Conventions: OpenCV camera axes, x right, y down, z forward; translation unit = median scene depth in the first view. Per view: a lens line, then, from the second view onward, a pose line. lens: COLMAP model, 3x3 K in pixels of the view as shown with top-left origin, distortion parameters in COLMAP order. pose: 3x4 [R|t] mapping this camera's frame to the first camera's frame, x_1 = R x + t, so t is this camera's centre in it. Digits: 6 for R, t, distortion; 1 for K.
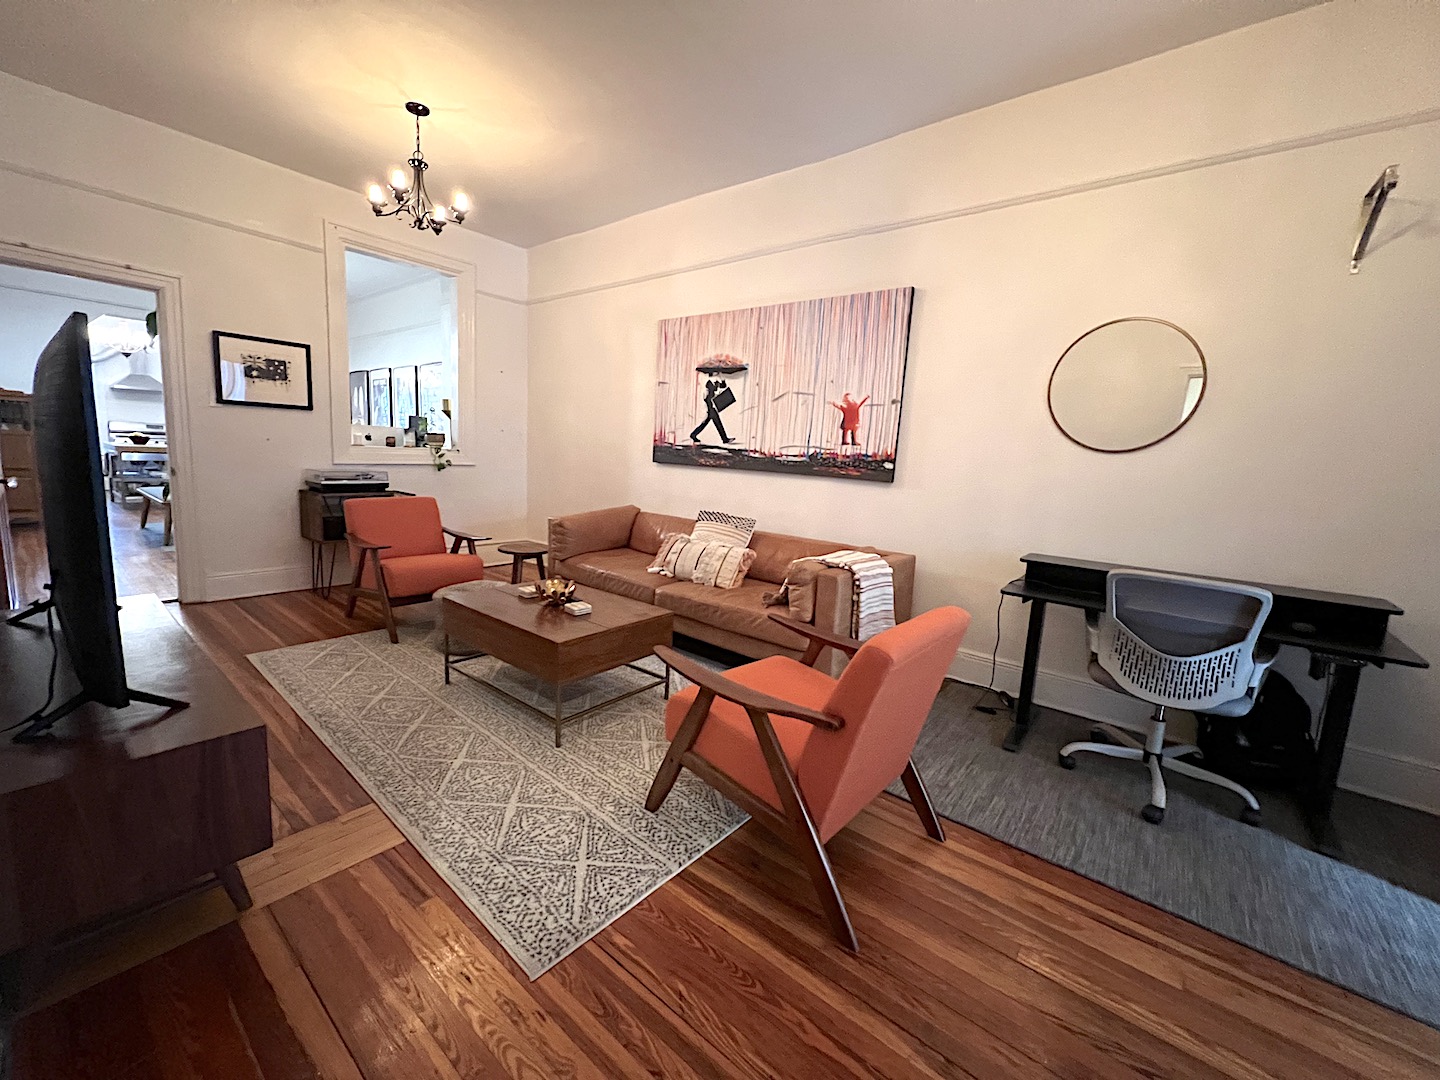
lens RADIAL K [[575.3, 0, 717.9], [0, 575.3, 534.9], [0, 0, 1]] dist [0.000315, 0.000192]
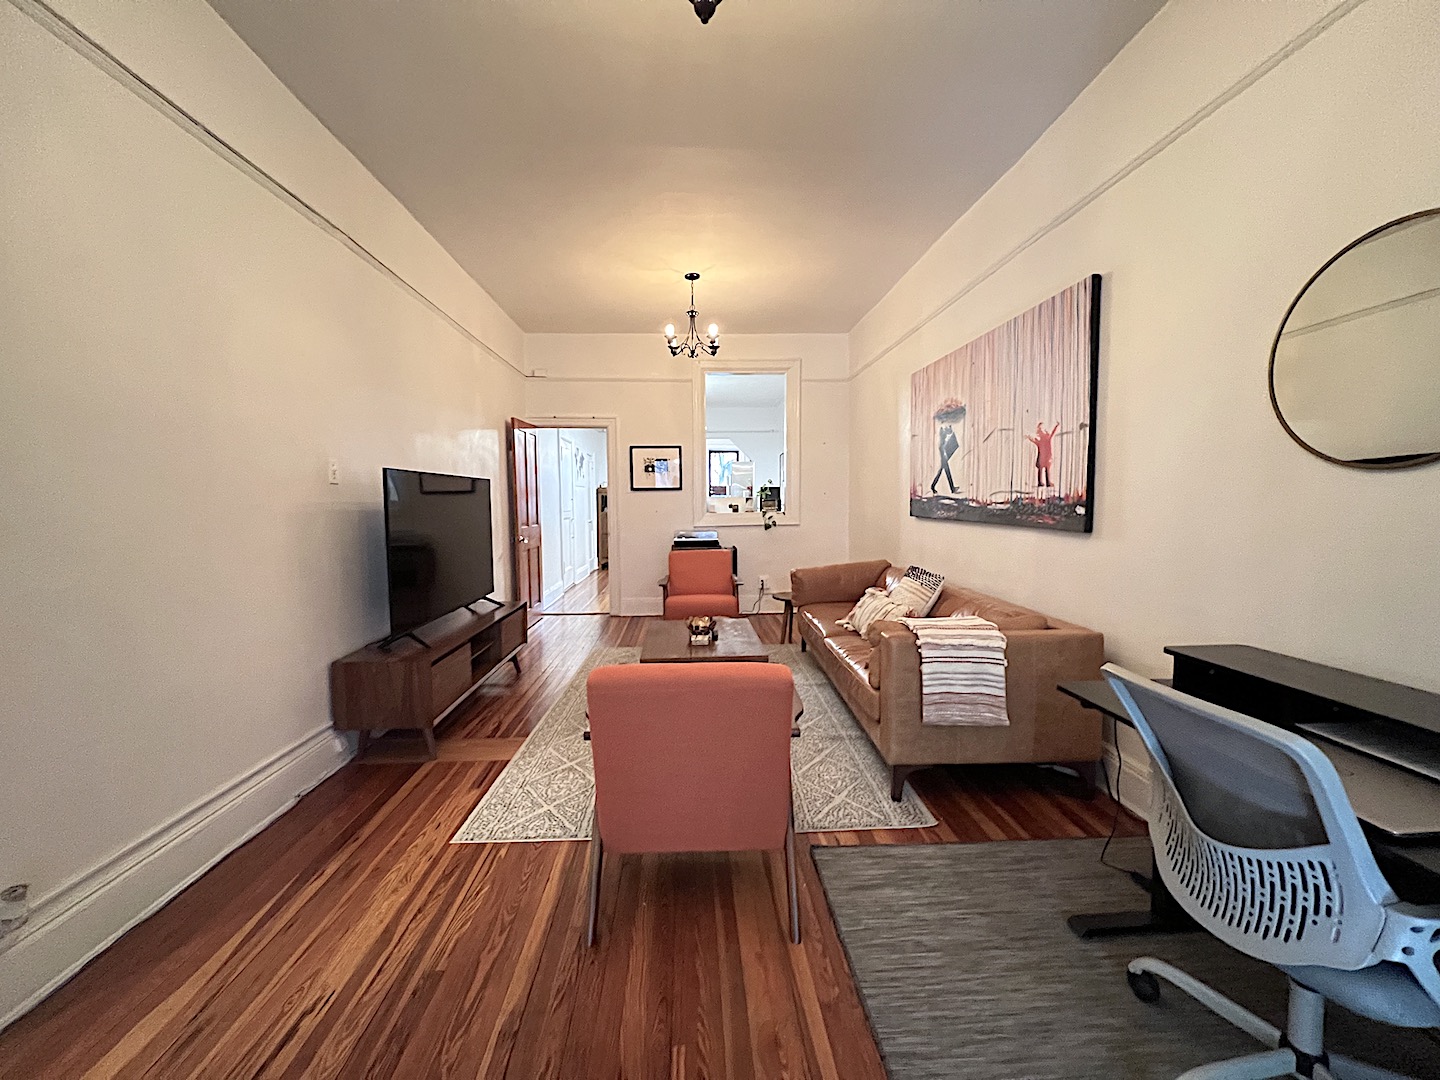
lens RADIAL K [[575.3, 0, 717.9], [0, 575.3, 534.9], [0, 0, 1]] dist [0.000315, 0.000192]
pose [[0.668737, -0.014674, -0.743355, 0.487707], [-0.060466, 0.995420, -0.074046, -0.004133], [0.741037, 0.094465, 0.664787, 0.141008]]
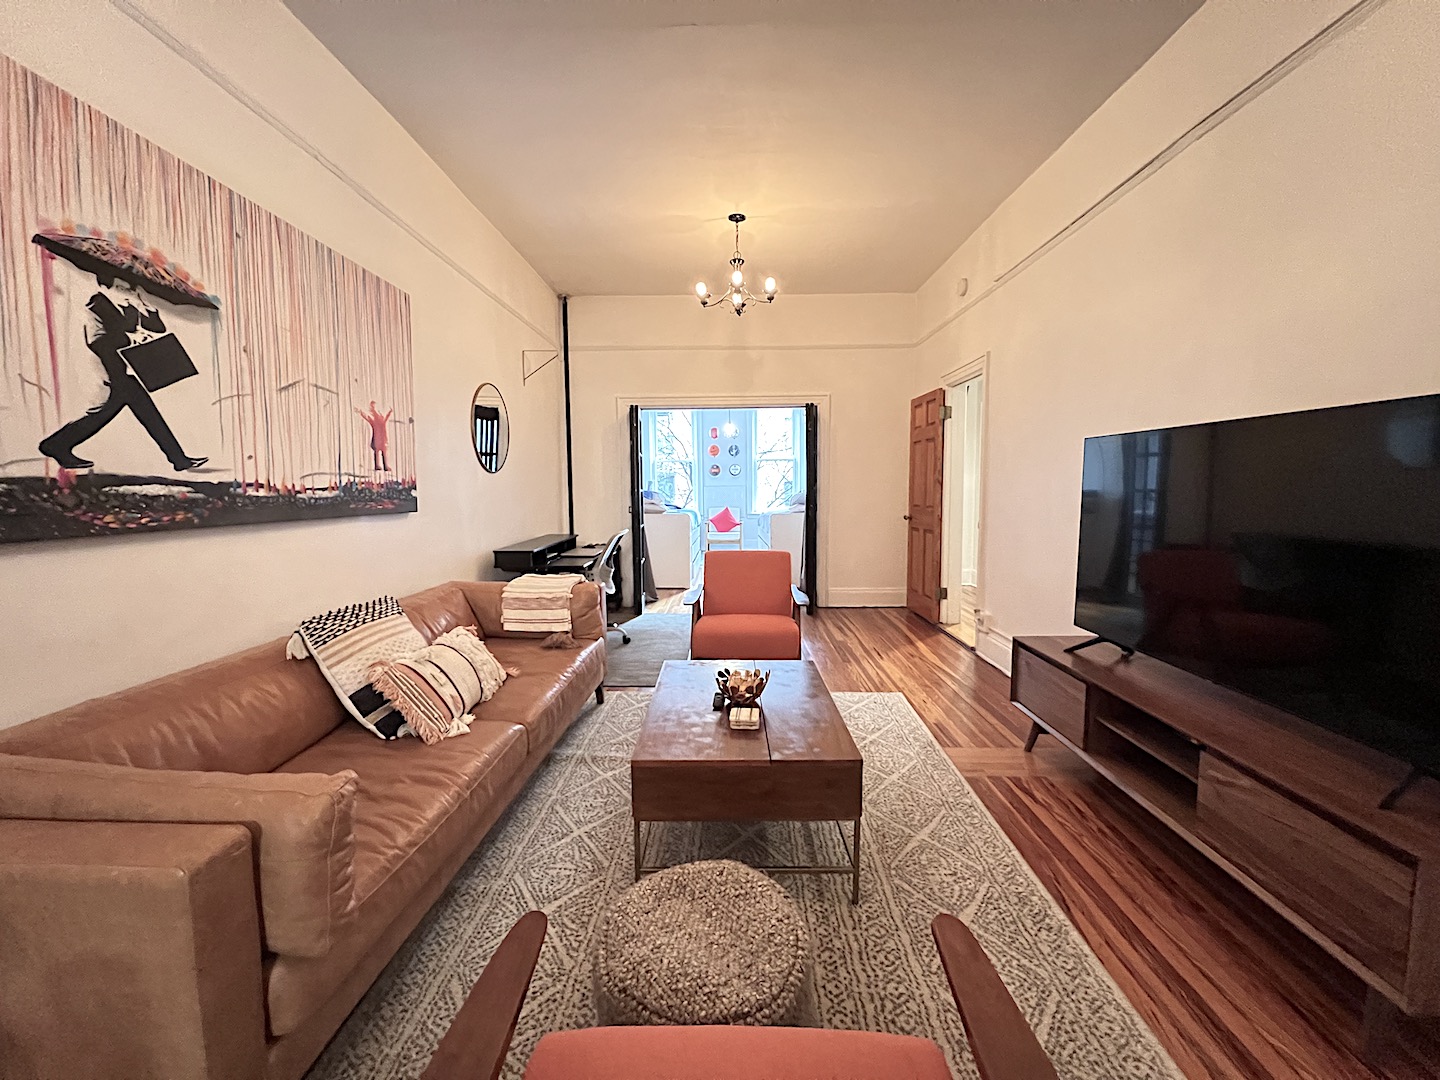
lens RADIAL K [[575.3, 0, 717.9], [0, 575.3, 534.9], [0, 0, 1]] dist [0.000315, 0.000192]
pose [[-0.611633, -0.119573, 0.782054, -0.611102], [0.086226, 0.972548, 0.216135, -0.188725], [-0.786429, 0.199629, -0.584532, 1.052913]]
